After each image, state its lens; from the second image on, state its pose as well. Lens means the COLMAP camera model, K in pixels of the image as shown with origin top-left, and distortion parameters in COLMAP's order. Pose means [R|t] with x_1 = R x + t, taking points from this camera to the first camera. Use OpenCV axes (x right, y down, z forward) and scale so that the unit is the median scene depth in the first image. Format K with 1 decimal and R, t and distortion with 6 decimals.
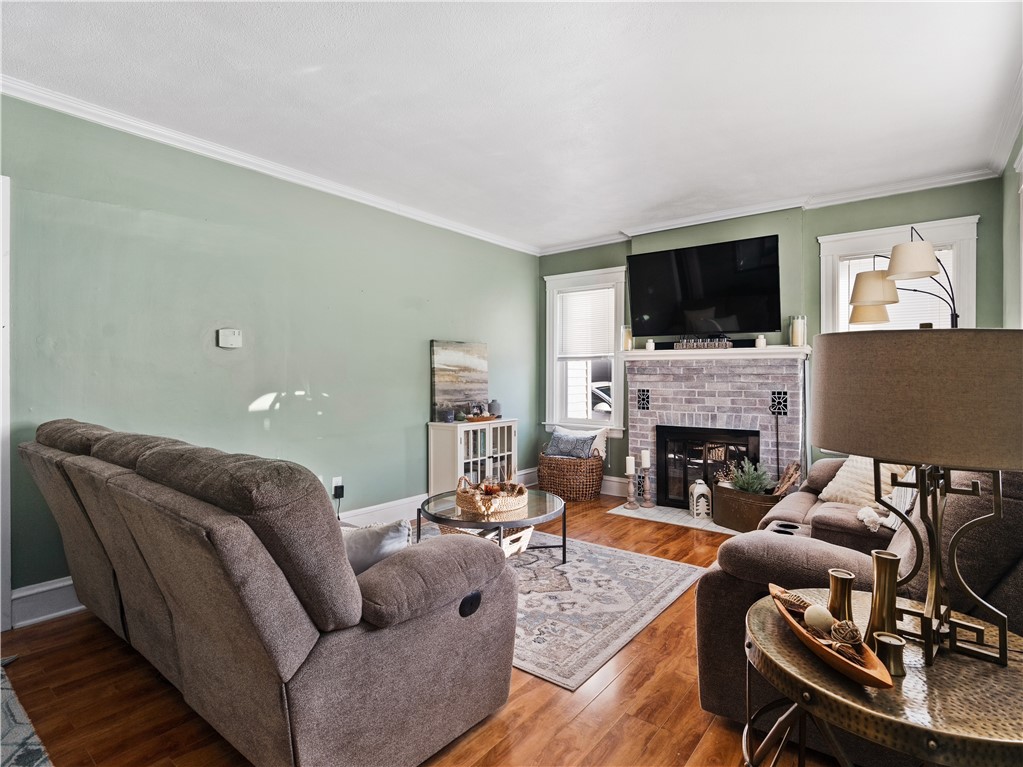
lens RADIAL K [[531.6, 0, 519.7], [0, 531.6, 378.8], [0, 0, 1]] dist [-0.013810, 0.004434]
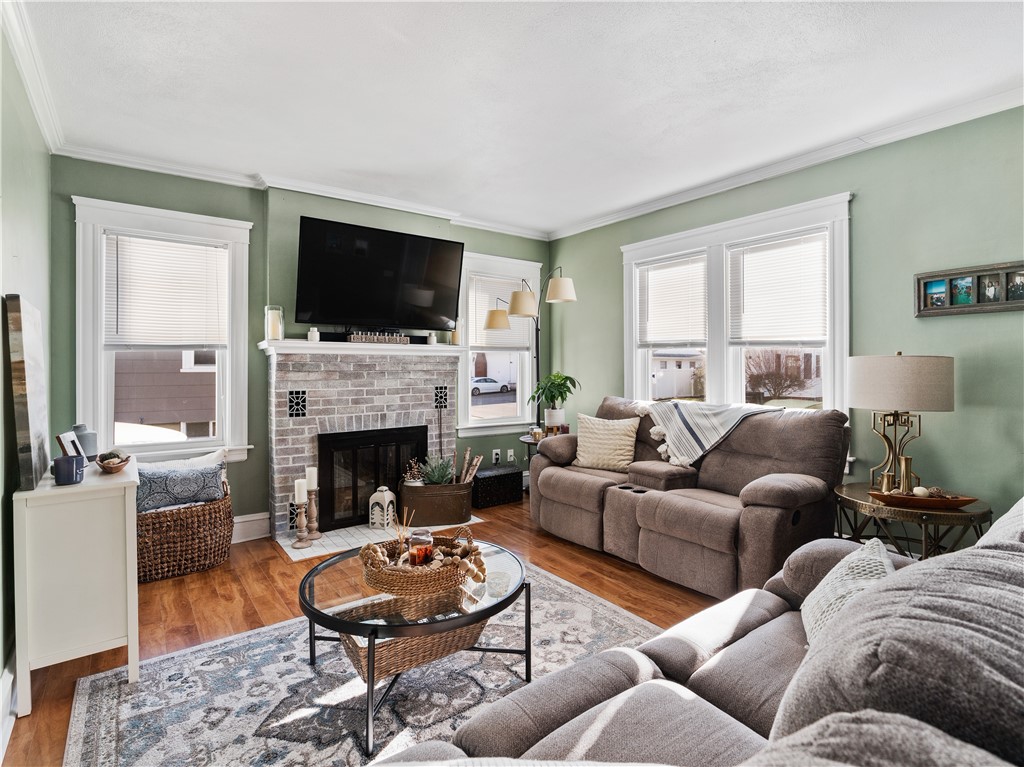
lens RADIAL K [[532.1, 0, 534.0], [0, 532.1, 372.5], [0, 0, 1]] dist [-0.013810, 0.004434]
pose [[0.244256, -0.012175, 0.969634, -0.448050], [0.008491, 0.999910, 0.010417, -0.012439], [-0.969673, 0.005689, 0.244338, 0.487081]]
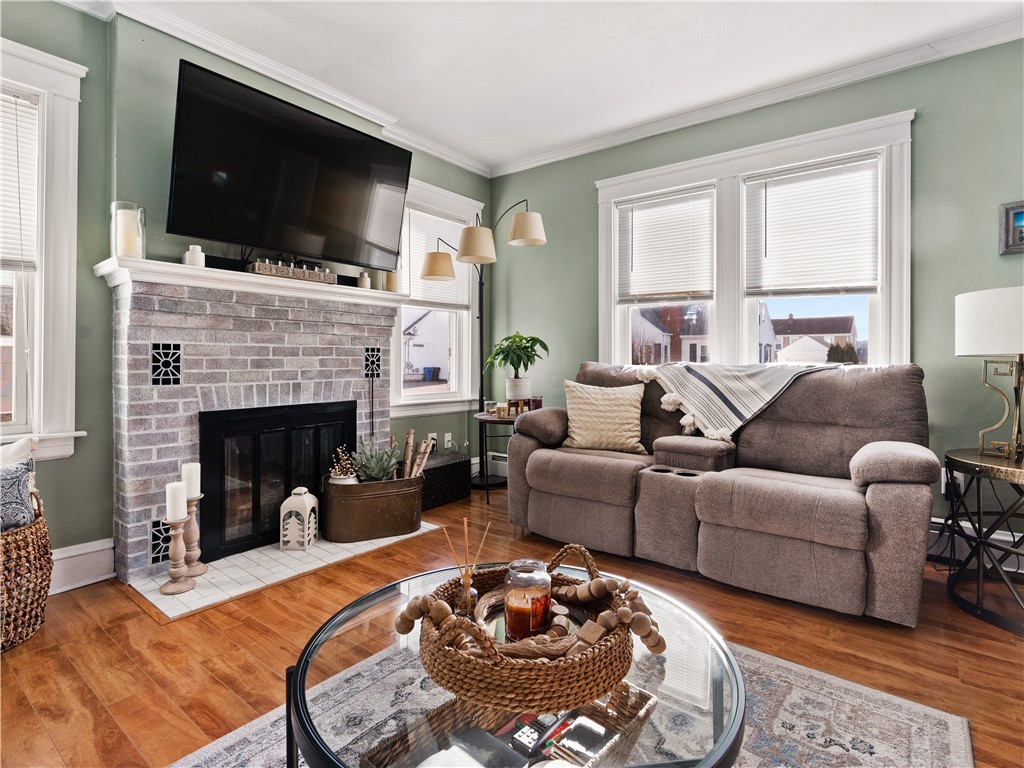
lens RADIAL K [[532.1, 0, 512.0], [0, 532.1, 363.8], [0, 0, 1]] dist [-0.013810, 0.004434]
pose [[-0.002413, -0.008804, 0.999958, -0.267886], [0.003850, 0.999954, 0.008813, 0.036536], [-0.999990, 0.003871, -0.002379, 0.698564]]
